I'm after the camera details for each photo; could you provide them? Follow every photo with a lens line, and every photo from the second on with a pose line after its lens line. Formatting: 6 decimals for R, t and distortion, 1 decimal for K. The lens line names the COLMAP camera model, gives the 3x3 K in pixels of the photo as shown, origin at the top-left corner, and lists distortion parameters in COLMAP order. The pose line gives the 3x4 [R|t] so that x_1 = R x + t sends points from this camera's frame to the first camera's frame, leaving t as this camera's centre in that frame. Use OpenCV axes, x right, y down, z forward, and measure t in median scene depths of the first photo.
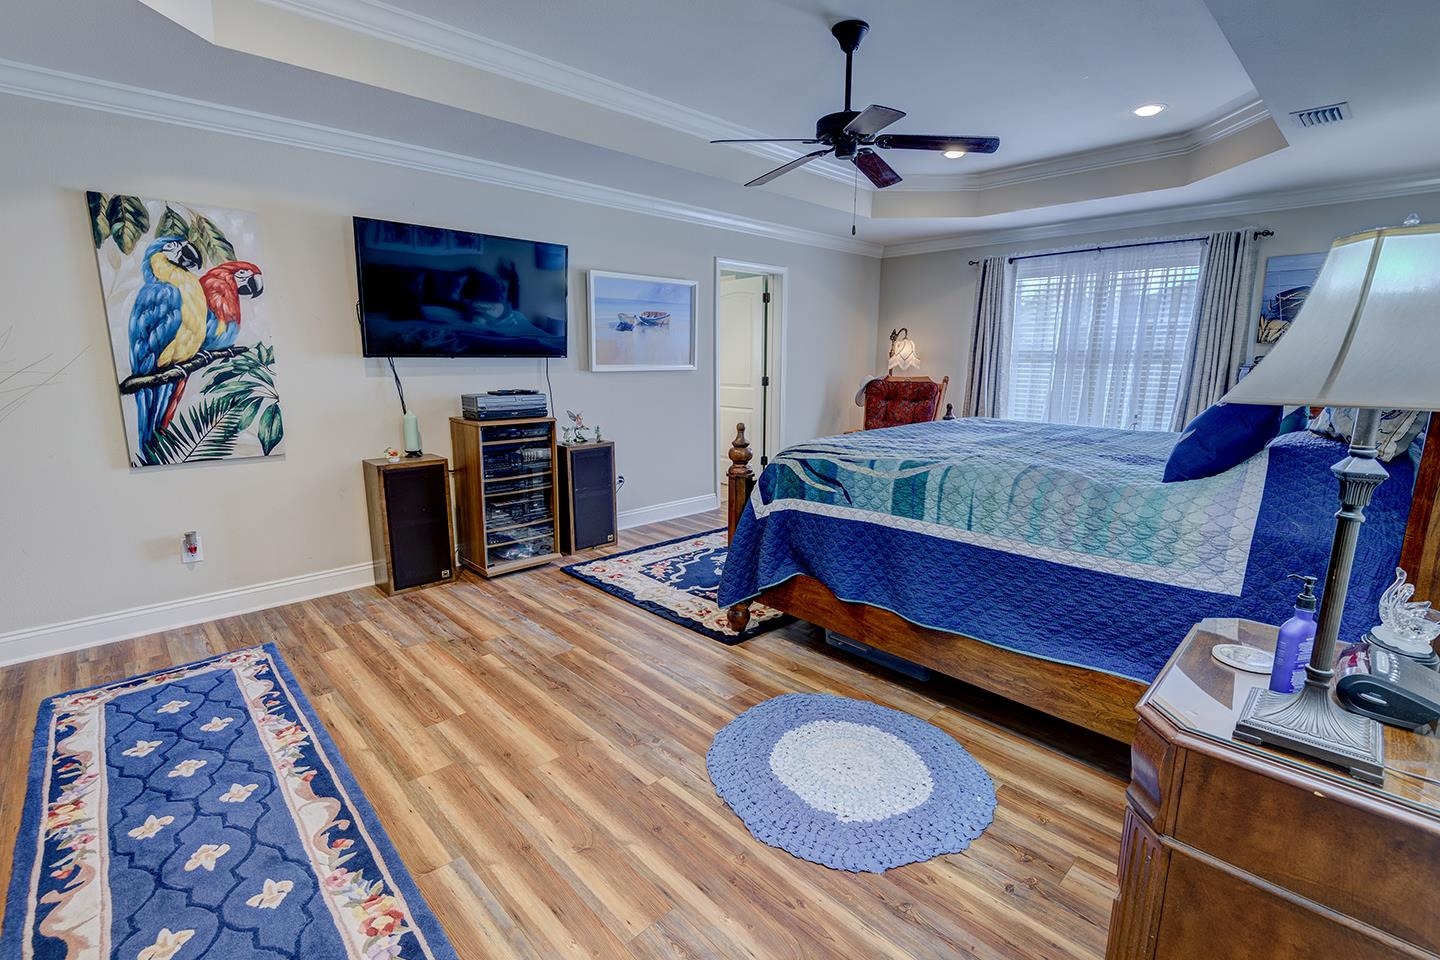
lens RADIAL K [[646.2, 0, 725.1], [0, 646.2, 479.4], [0, 0, 1]] dist [0.041537, -0.032135]
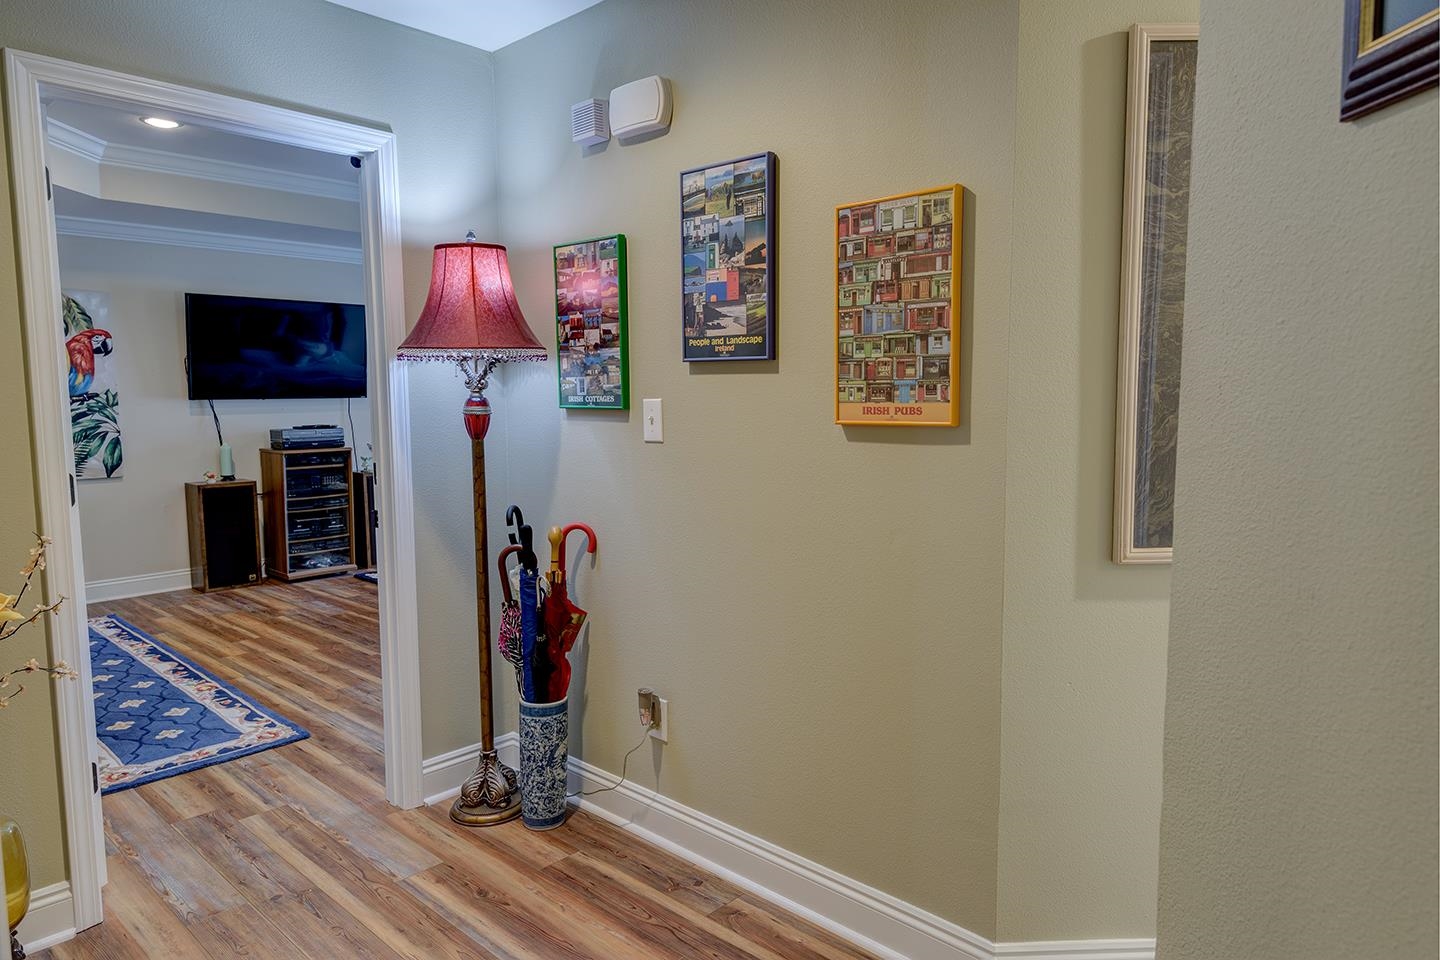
lens RADIAL K [[900.0, 0, 720.0], [0, 900.0, 480.0], [0, 0, 1]] dist [0.016846, 0.000566]
pose [[0.998427, -0.017803, 0.053157, 0.387223], [0.022499, 0.995769, -0.089094, 0.151267], [-0.051346, 0.090150, 0.994604, -0.805662]]
